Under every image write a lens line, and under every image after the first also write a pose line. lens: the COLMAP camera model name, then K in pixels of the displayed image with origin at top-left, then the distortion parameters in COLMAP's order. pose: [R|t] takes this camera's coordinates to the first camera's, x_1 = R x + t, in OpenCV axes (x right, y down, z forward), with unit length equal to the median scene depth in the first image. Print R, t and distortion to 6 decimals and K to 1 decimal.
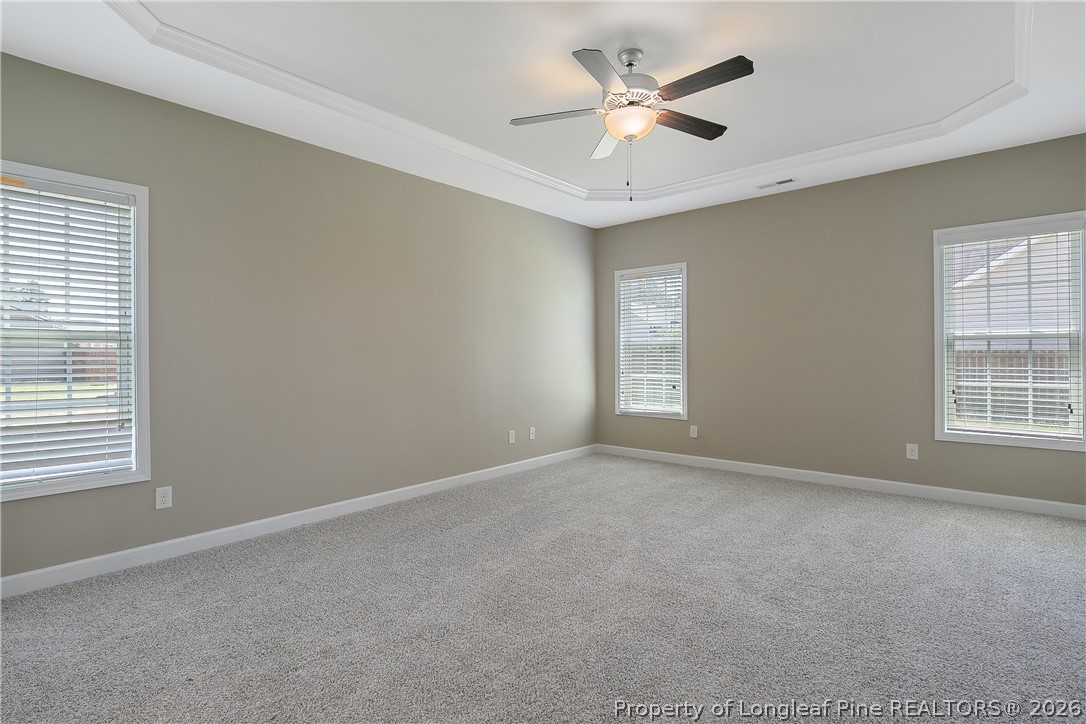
lens RADIAL K [[545.4, 0, 543.0], [0, 545.4, 362.0], [0, 0, 1]] dist [0.000726, 0.000319]
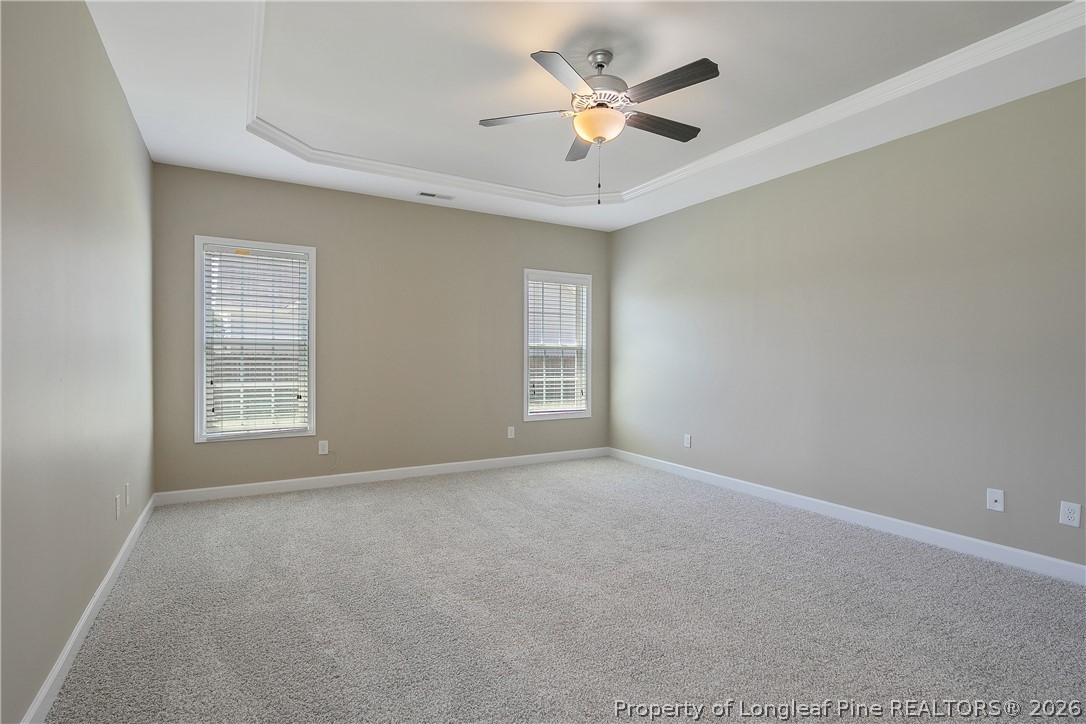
lens RADIAL K [[527.1, 0, 541.9], [0, 527.1, 365.7], [0, 0, 1]] dist [-0.000249, -0.000189]
pose [[0.310358, -0.006228, 0.950599, -0.544848], [0.006397, 0.999970, 0.004463, -0.003021], [-0.950598, 0.004695, 0.310388, 0.561462]]
